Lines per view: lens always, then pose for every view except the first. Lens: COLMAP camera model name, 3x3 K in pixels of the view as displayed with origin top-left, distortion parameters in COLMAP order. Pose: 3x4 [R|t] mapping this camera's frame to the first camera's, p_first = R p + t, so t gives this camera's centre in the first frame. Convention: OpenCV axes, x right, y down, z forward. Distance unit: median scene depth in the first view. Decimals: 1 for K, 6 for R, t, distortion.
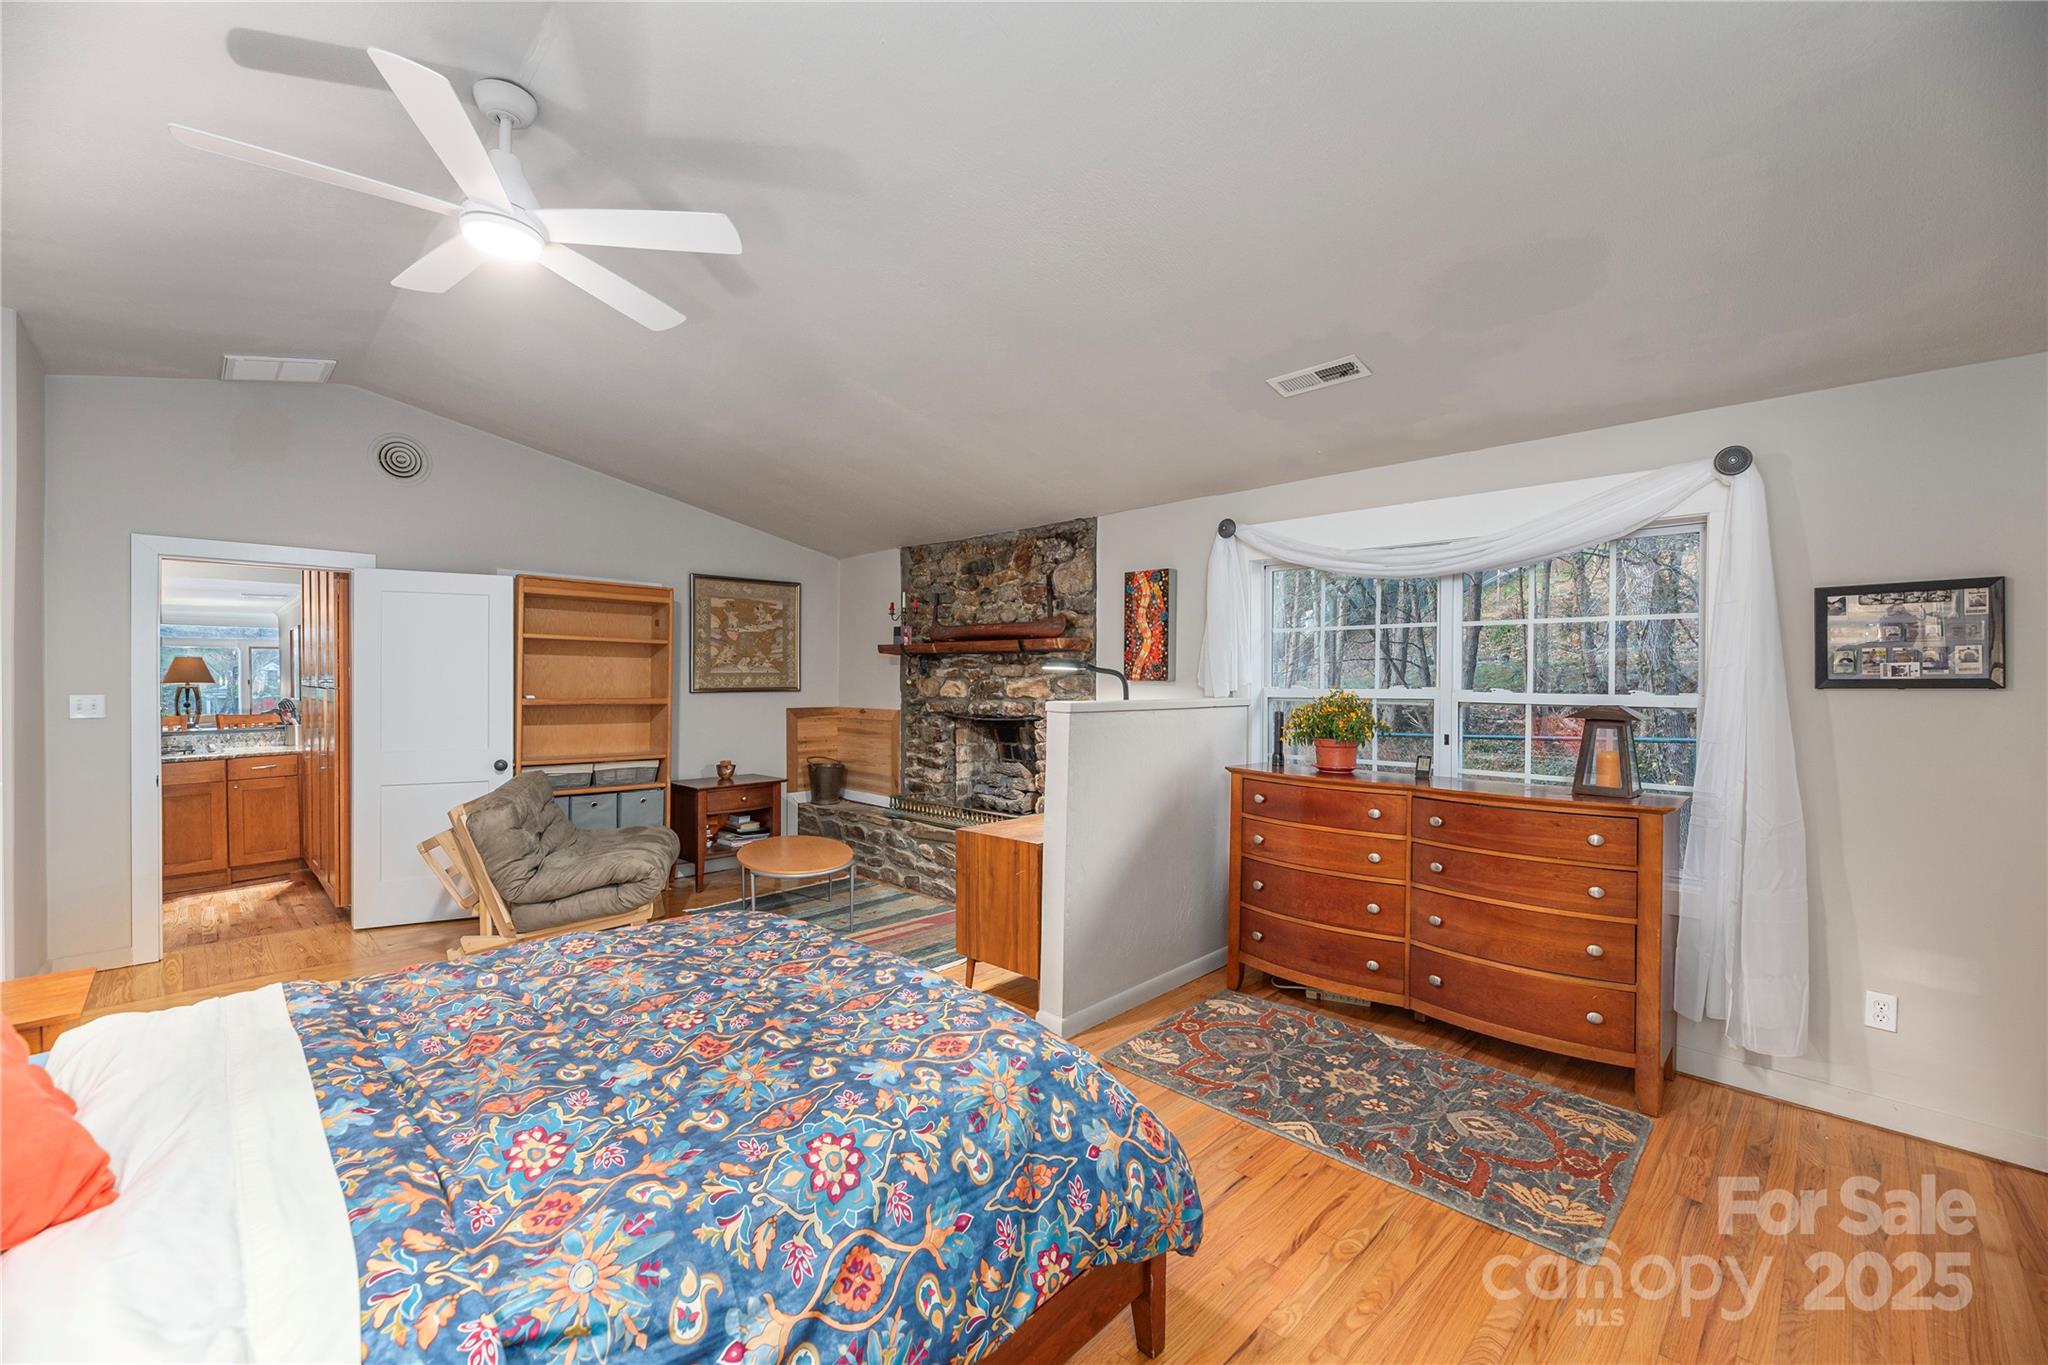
lens RADIAL K [[839.4, 0, 993.5], [0, 839.4, 680.6], [0, 0, 1]] dist [-0.006593, -0.000366]
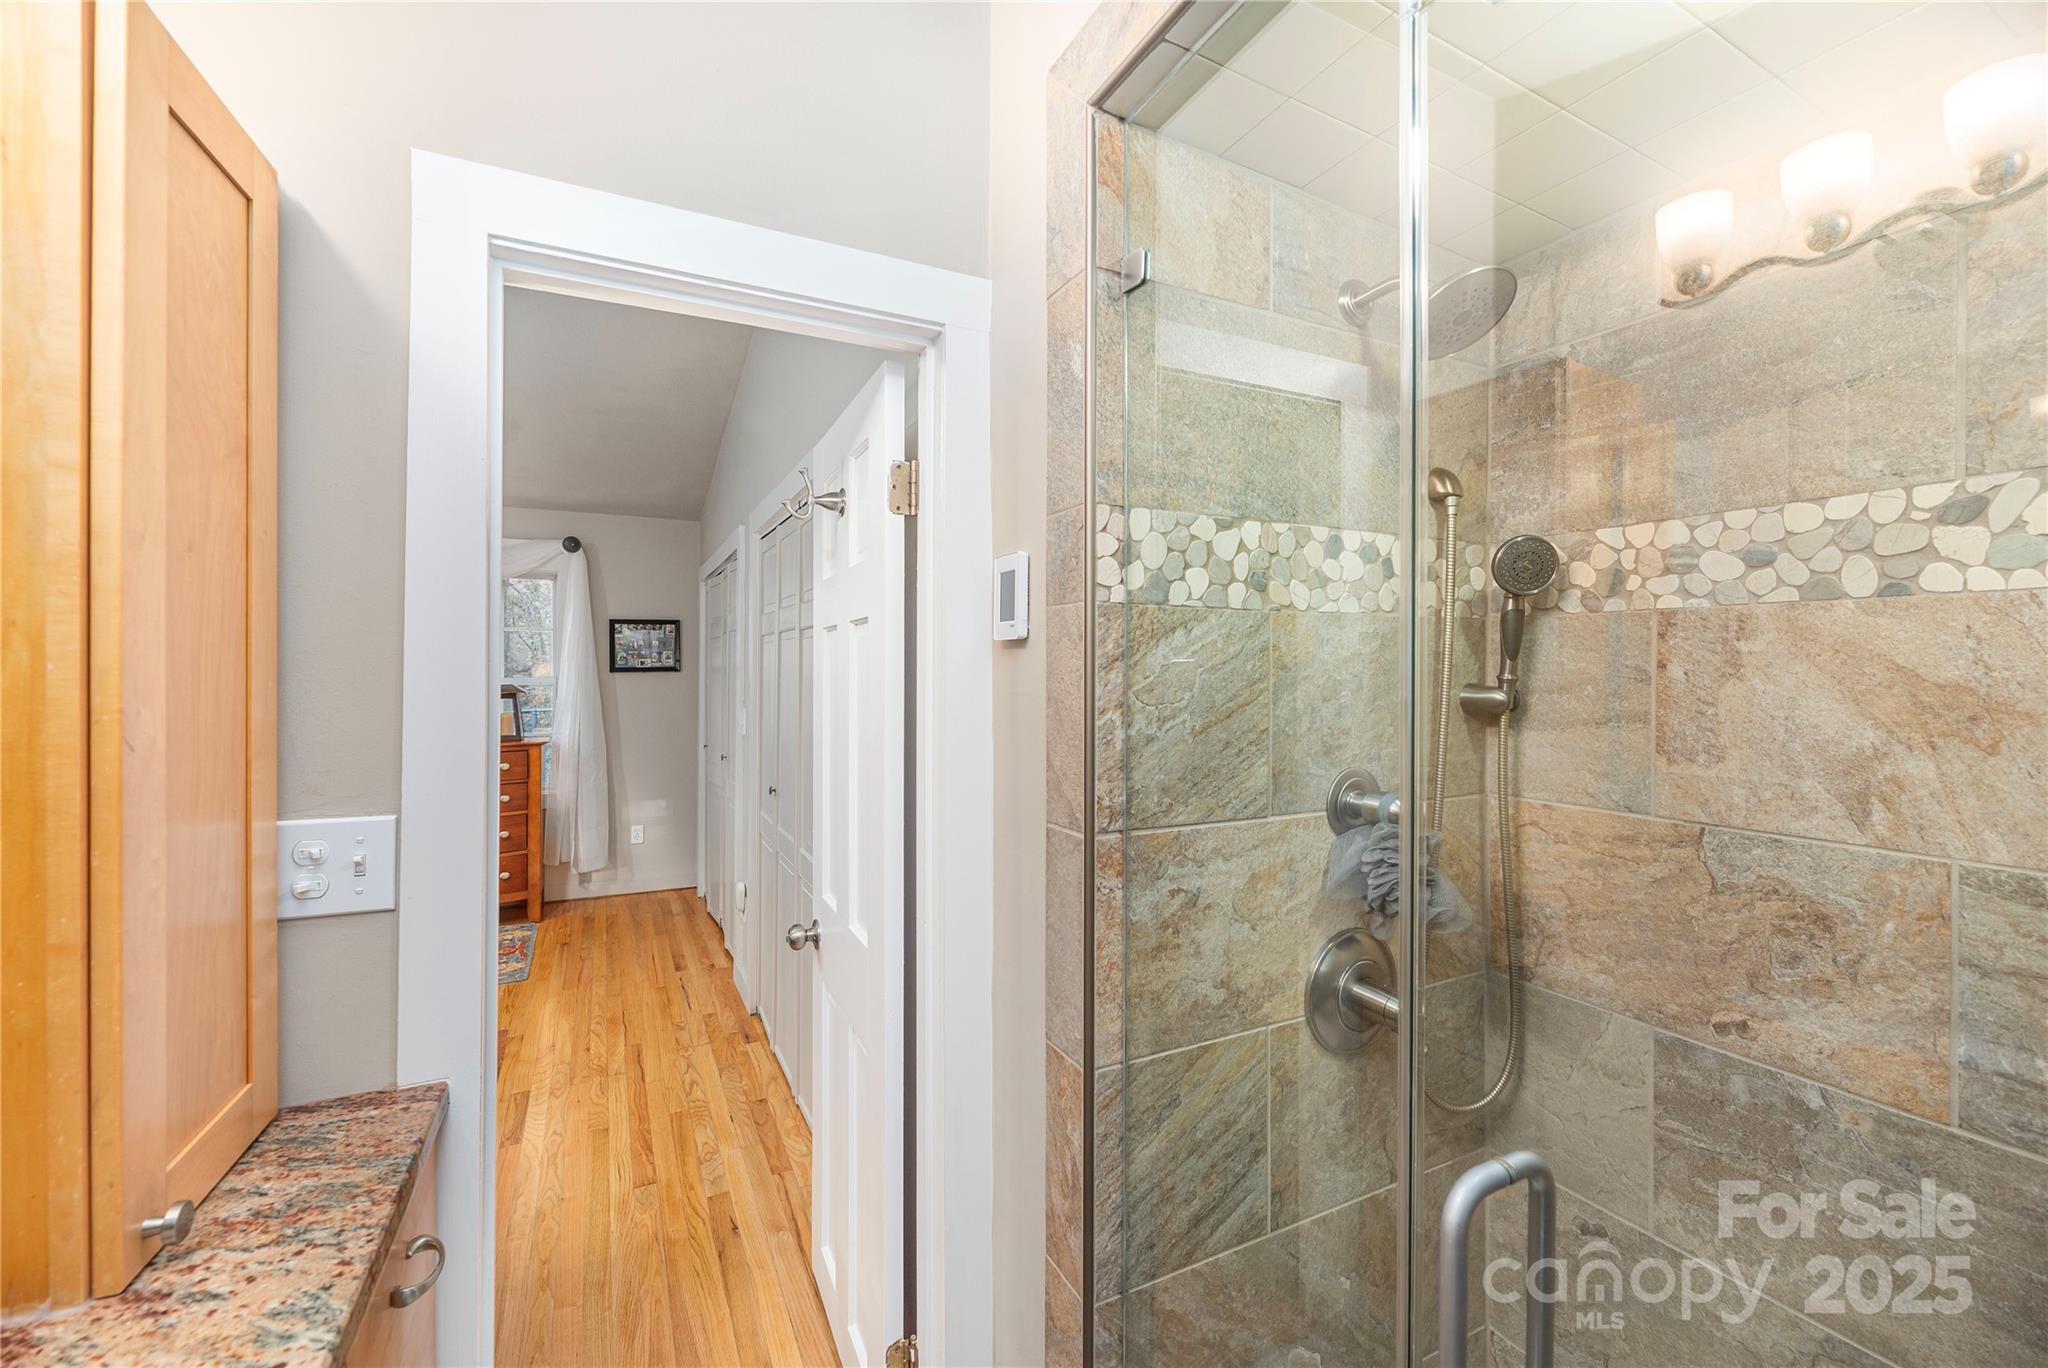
lens RADIAL K [[839.4, 0, 1028.4], [0, 839.4, 671.4], [0, 0, 1]] dist [-0.006593, -0.000366]
pose [[0.301303, -0.005365, 0.953513, -0.543835], [0.002726, 0.999985, 0.004765, 0.001283], [-0.953525, 0.001163, 0.301313, -0.481278]]
